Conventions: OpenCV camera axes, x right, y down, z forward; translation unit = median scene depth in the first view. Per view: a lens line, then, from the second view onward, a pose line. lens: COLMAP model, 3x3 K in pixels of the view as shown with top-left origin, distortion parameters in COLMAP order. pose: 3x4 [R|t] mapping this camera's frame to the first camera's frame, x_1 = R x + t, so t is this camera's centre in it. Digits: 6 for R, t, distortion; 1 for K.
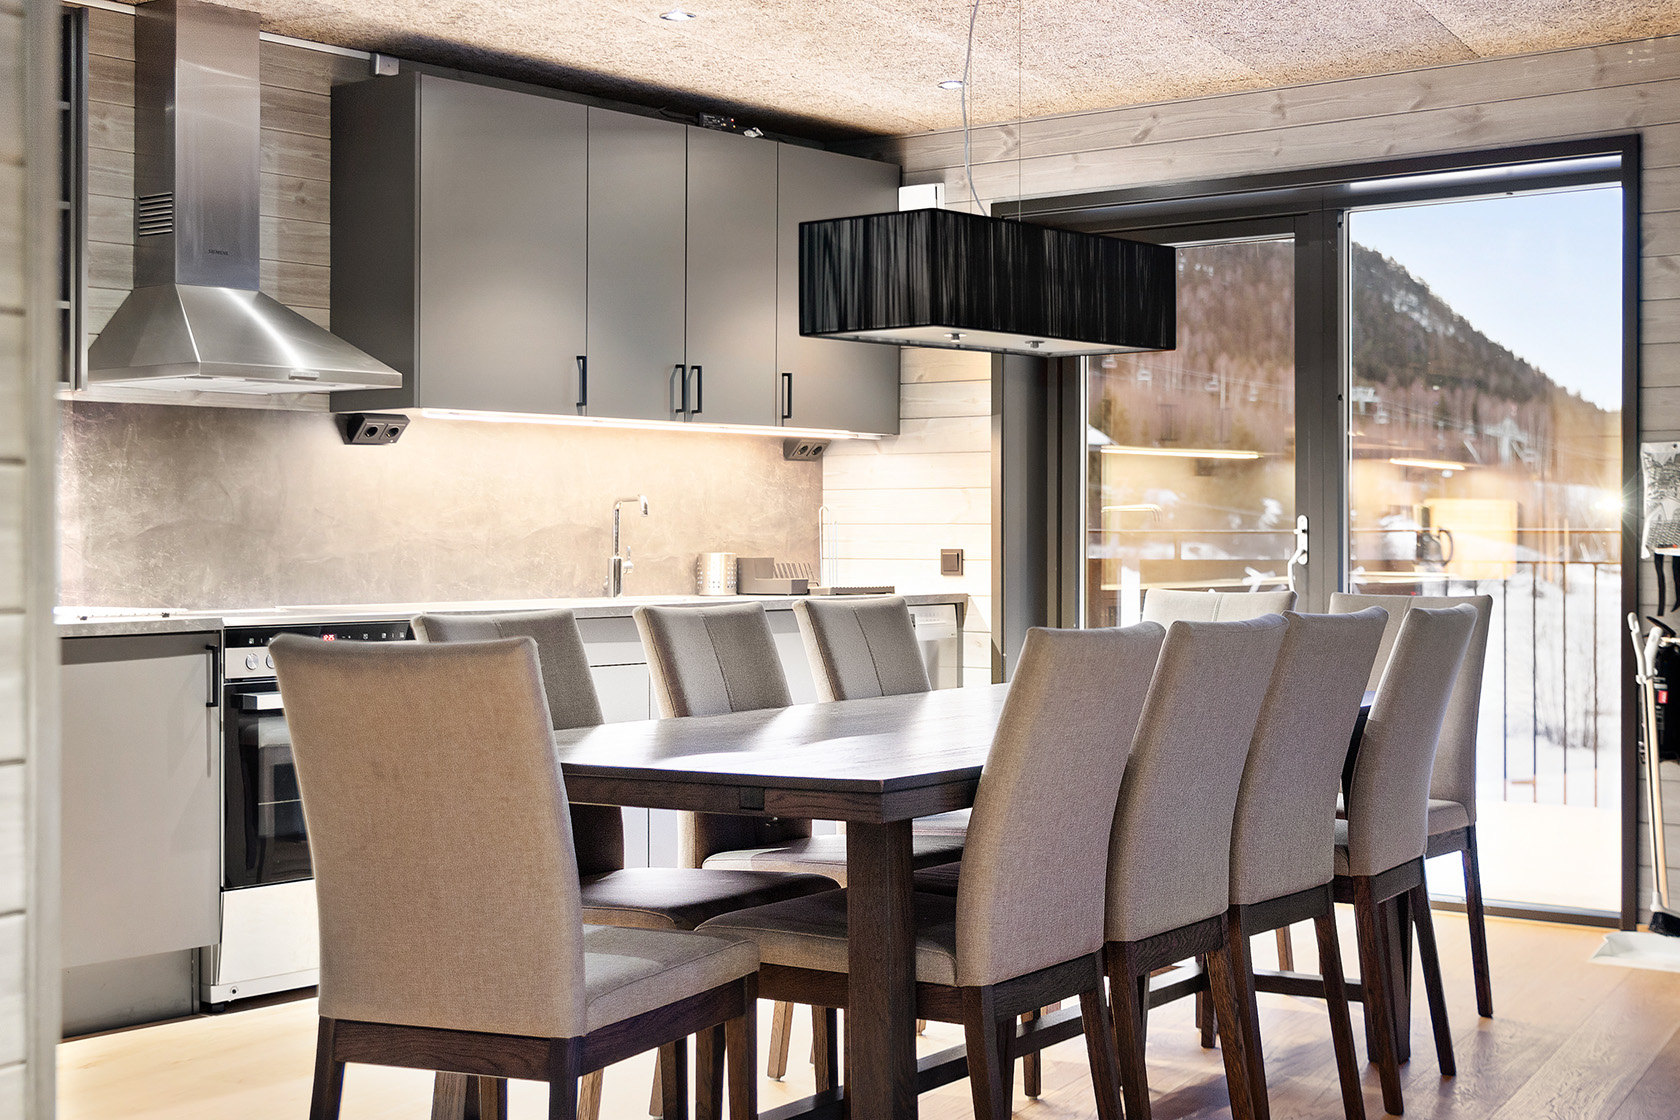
lens RADIAL K [[2489.1, 0, 840.2], [0, 2489.1, 566.5], [0, 0, 1]] dist [-0.051217, 0.000000]
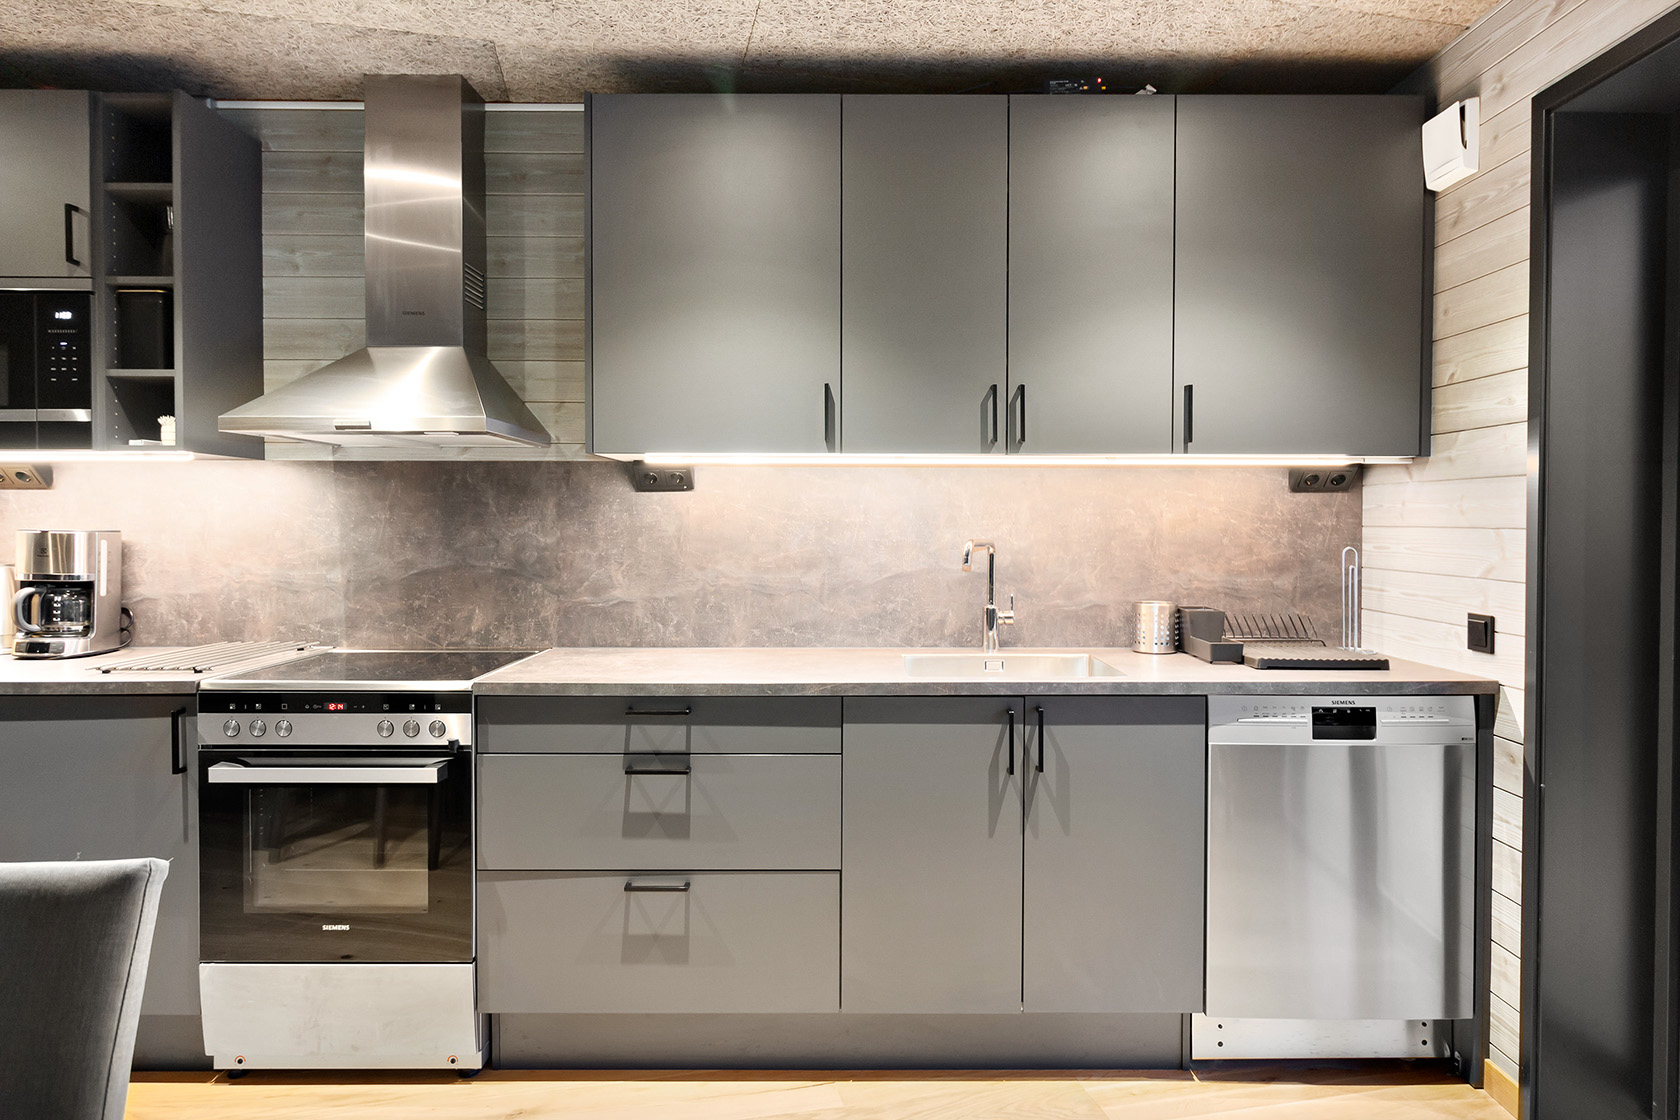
lens RADIAL K [[1025.6, 0, 859.4], [0, 1025.6, 530.6], [0, 0, 1]] dist [0.000602, 0.002847]
pose [[0.628155, 0.009552, -0.778030, 0.159483], [-0.010765, 0.999936, 0.003585, -0.029975], [0.778014, 0.006124, 0.628217, 0.678995]]
